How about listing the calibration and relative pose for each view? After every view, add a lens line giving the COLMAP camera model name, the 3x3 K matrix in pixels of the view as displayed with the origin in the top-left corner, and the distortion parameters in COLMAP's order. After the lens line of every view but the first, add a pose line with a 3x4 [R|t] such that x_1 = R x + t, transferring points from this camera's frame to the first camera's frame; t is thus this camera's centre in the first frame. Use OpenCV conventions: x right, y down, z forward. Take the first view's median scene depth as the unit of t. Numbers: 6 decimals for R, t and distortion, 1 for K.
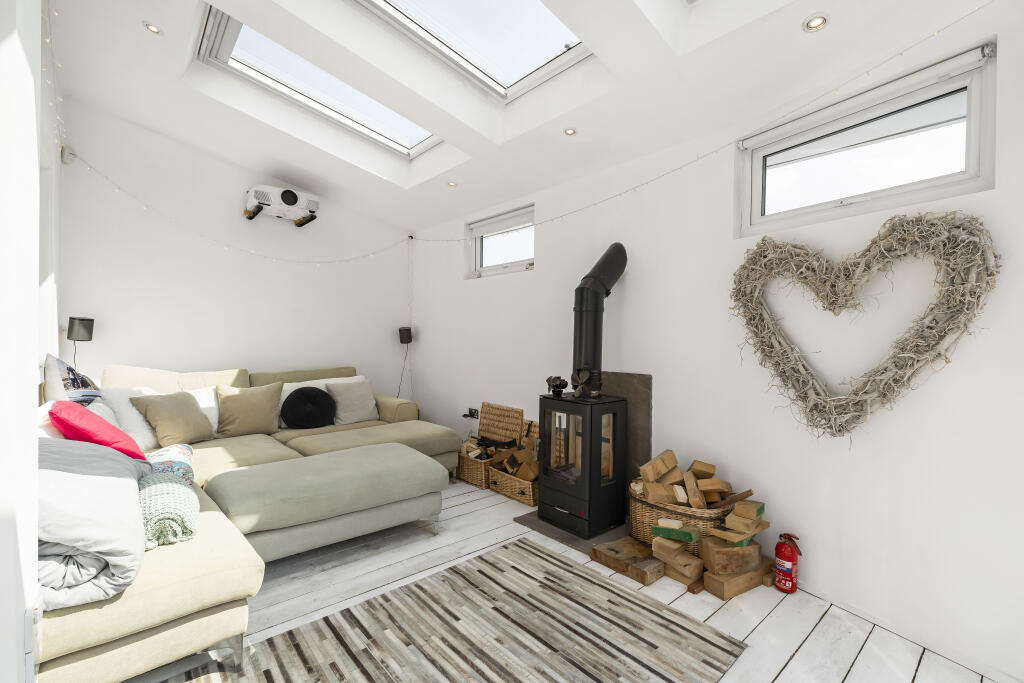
lens RADIAL K [[453.0, 0, 512.7], [0, 453.0, 341.1], [0, 0, 1]] dist [-0.003507, 0.000321]
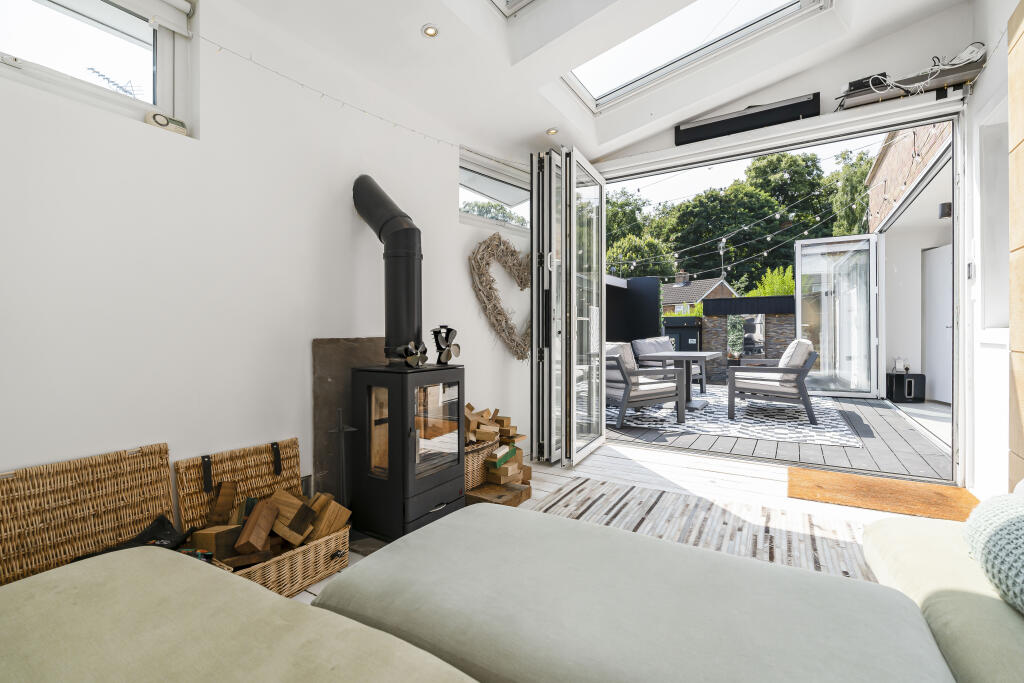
lens RADIAL K [[453.0, 0, 514.6], [0, 453.0, 335.0], [0, 0, 1]] dist [-0.003507, 0.000321]
pose [[-0.302990, -0.004001, 0.952985, -0.991436], [0.018067, 0.999787, 0.009942, 0.096366], [-0.952823, 0.020230, -0.302853, 1.610323]]
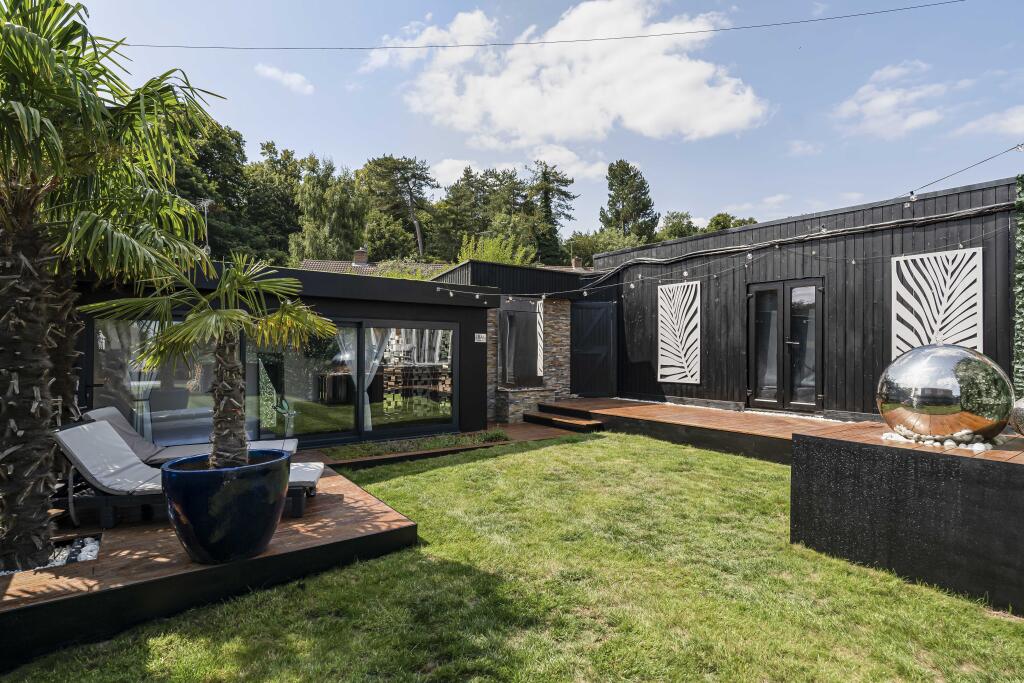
lens RADIAL K [[522.5, 0, 510.6], [0, 522.5, 343.5], [0, 0, 1]] dist [0.000105, 0.002462]
pose [[-0.997127, -0.000997, 0.075742, -0.763241], [-0.001050, 0.999999, -0.000667, 0.107642], [-0.075741, -0.000745, -0.997127, 1.582623]]
